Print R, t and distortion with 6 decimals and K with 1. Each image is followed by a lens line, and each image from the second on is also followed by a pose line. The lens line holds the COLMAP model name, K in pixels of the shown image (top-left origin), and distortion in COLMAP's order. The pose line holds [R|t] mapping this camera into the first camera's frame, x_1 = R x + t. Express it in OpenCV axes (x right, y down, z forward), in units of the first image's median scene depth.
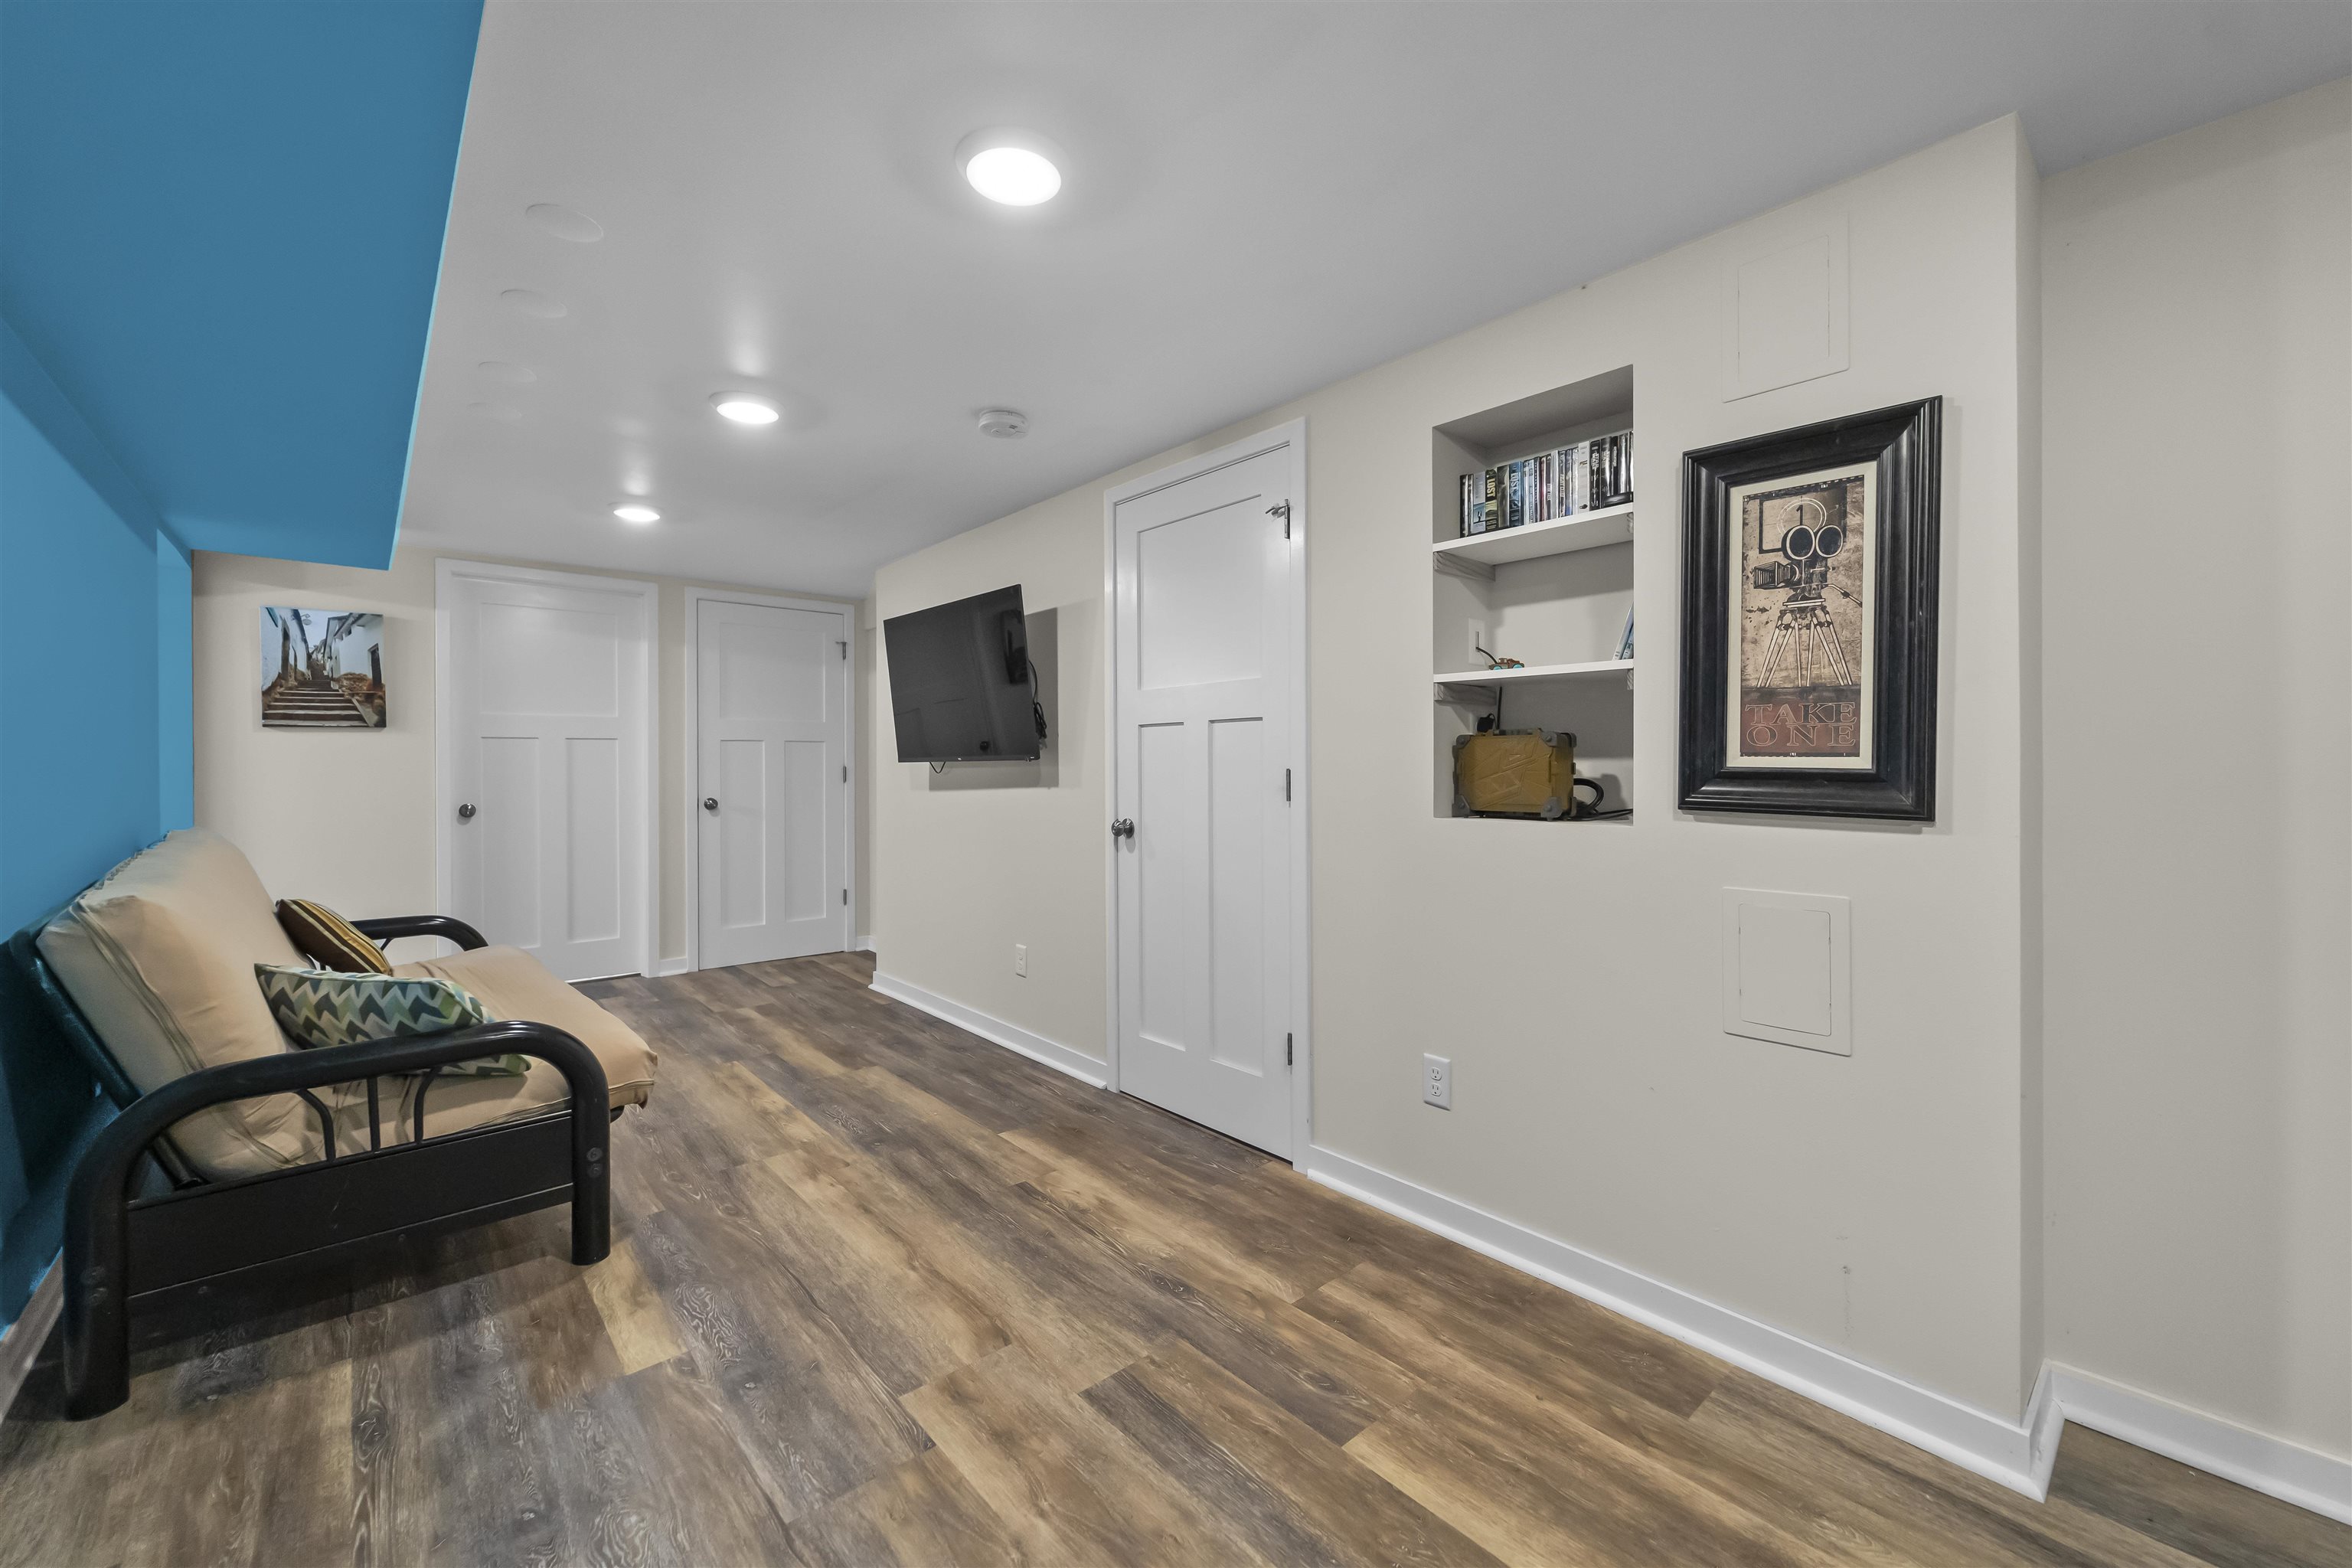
lens RADIAL K [[939.9, 0, 1179.1], [0, 939.9, 759.5], [0, 0, 1]] dist [-0.000116, -0.000362]
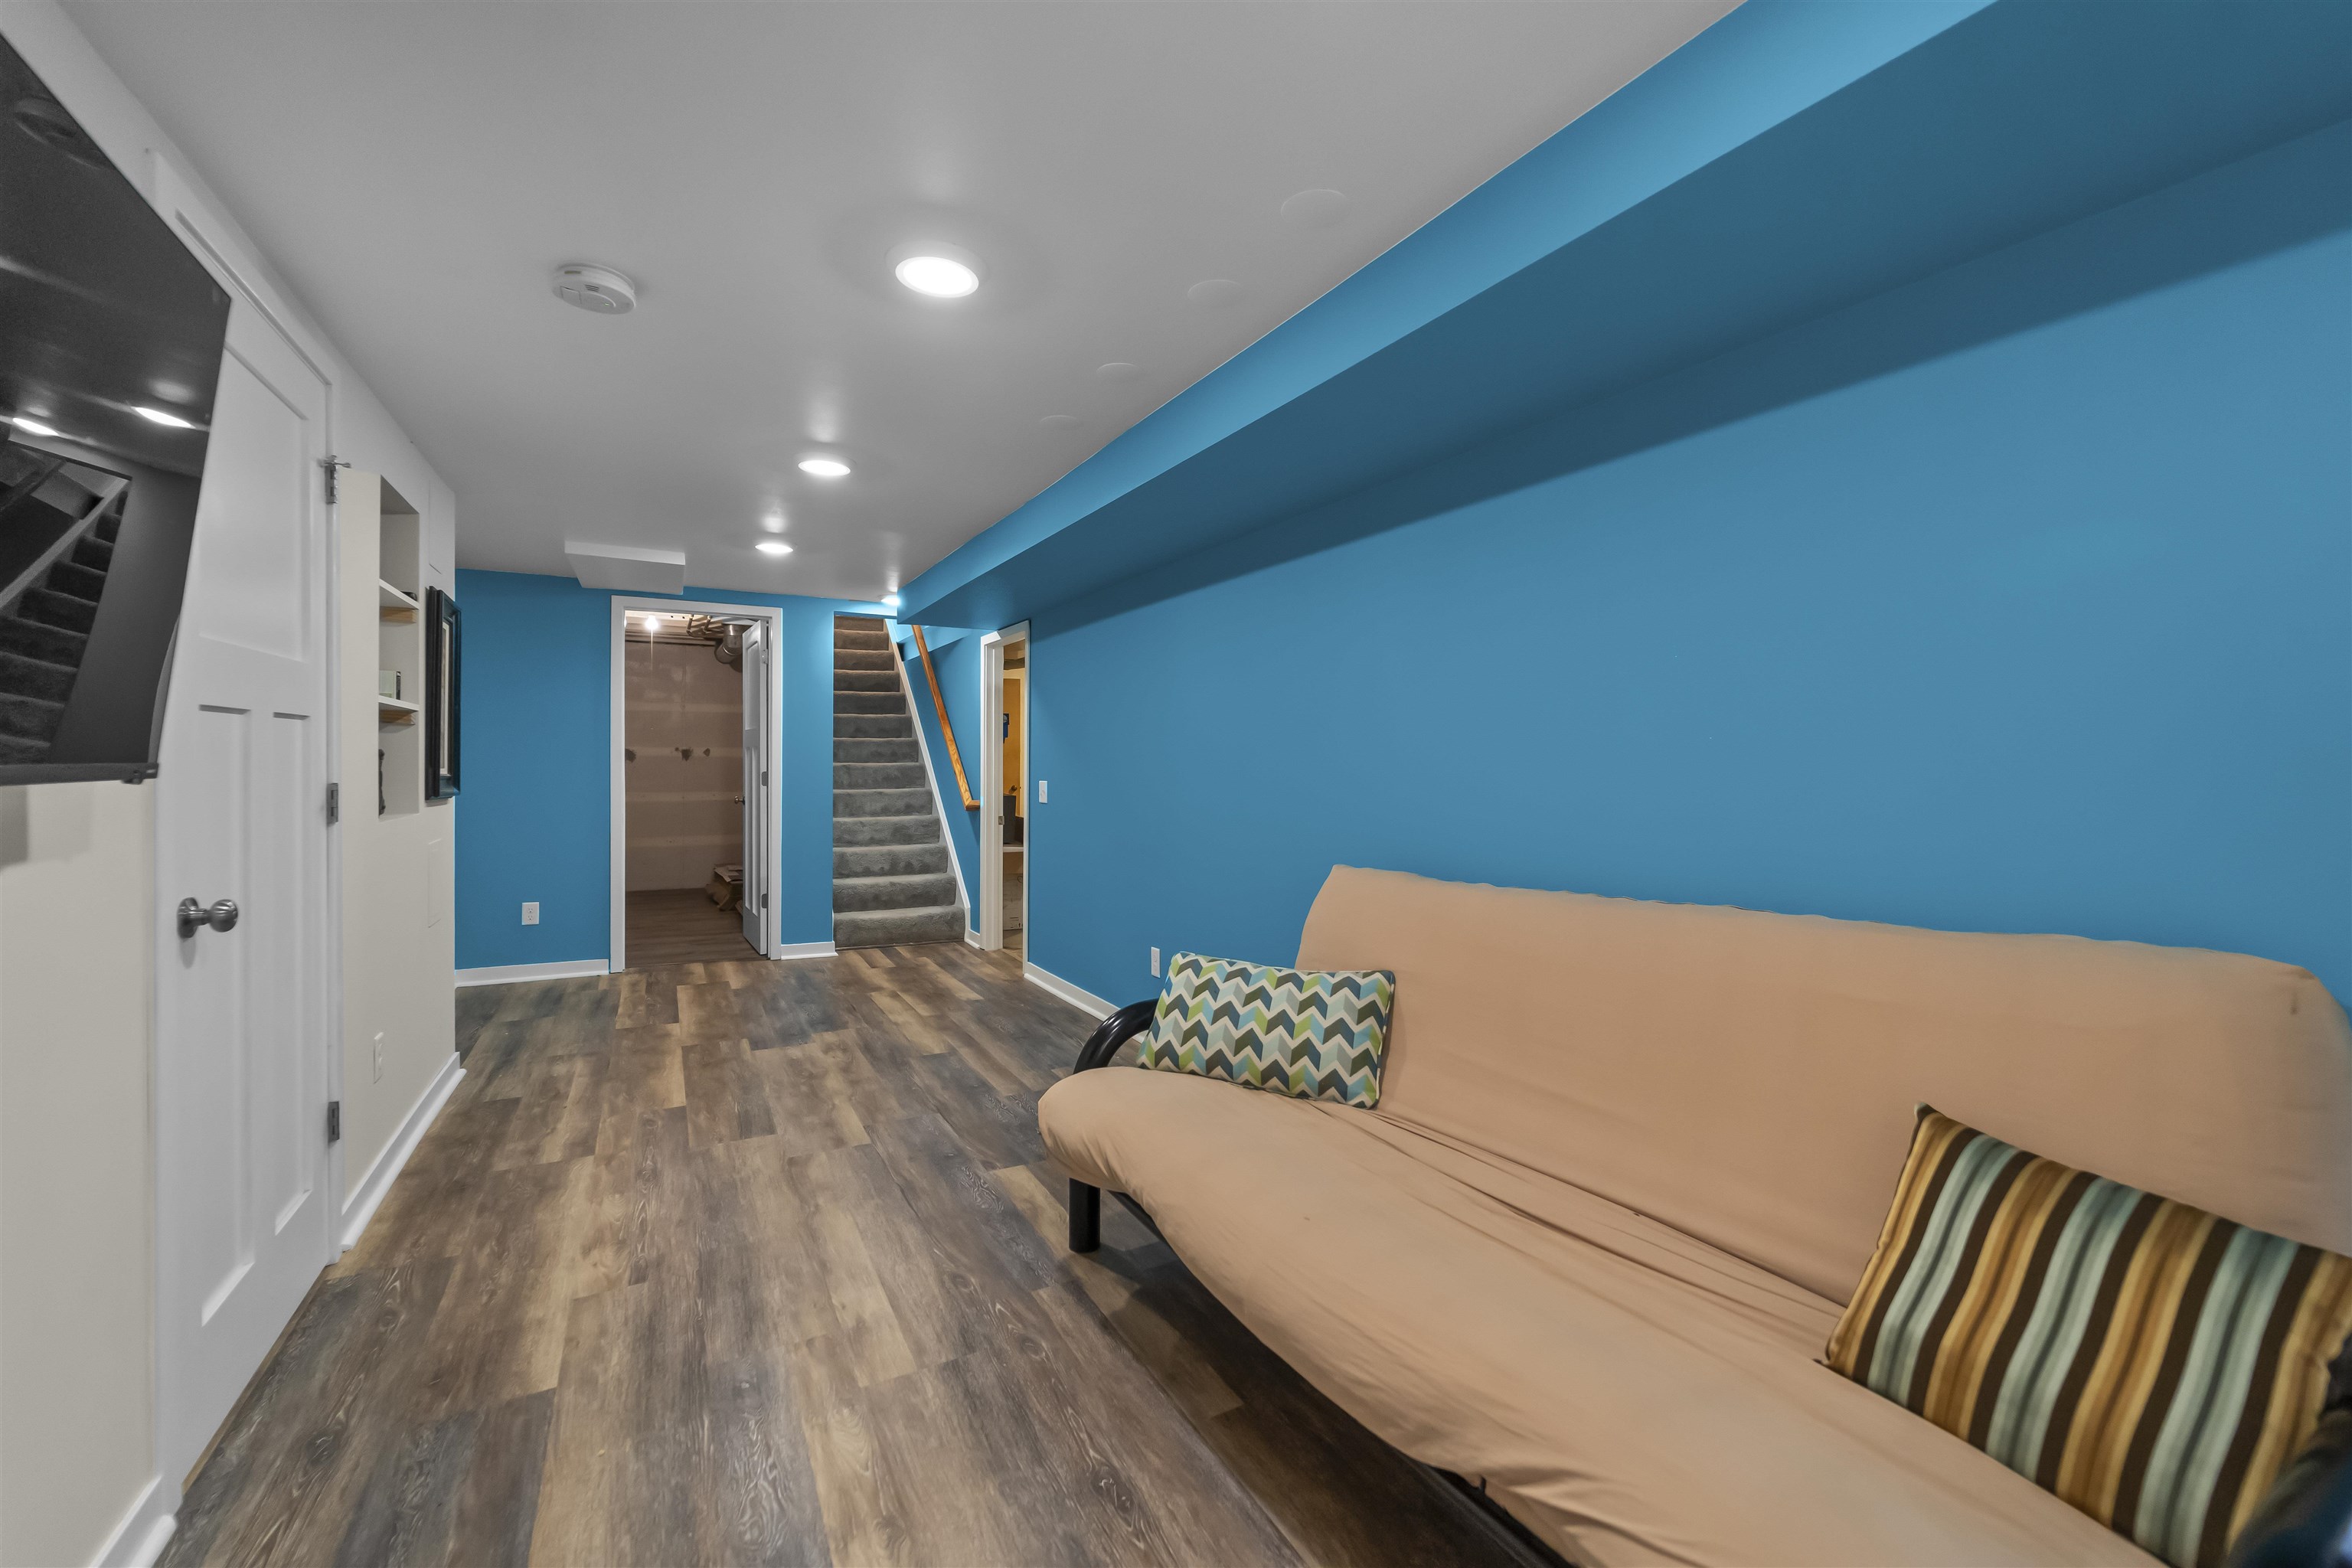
lens RADIAL K [[939.9, 0, 1179.1], [0, 939.9, 759.5], [0, 0, 1]] dist [-0.000116, -0.000362]
pose [[-0.976197, 0.000070, 0.216884, -0.939708], [-0.001411, 0.999977, -0.006674, -0.006022], [-0.216879, -0.006821, -0.976175, 1.971323]]
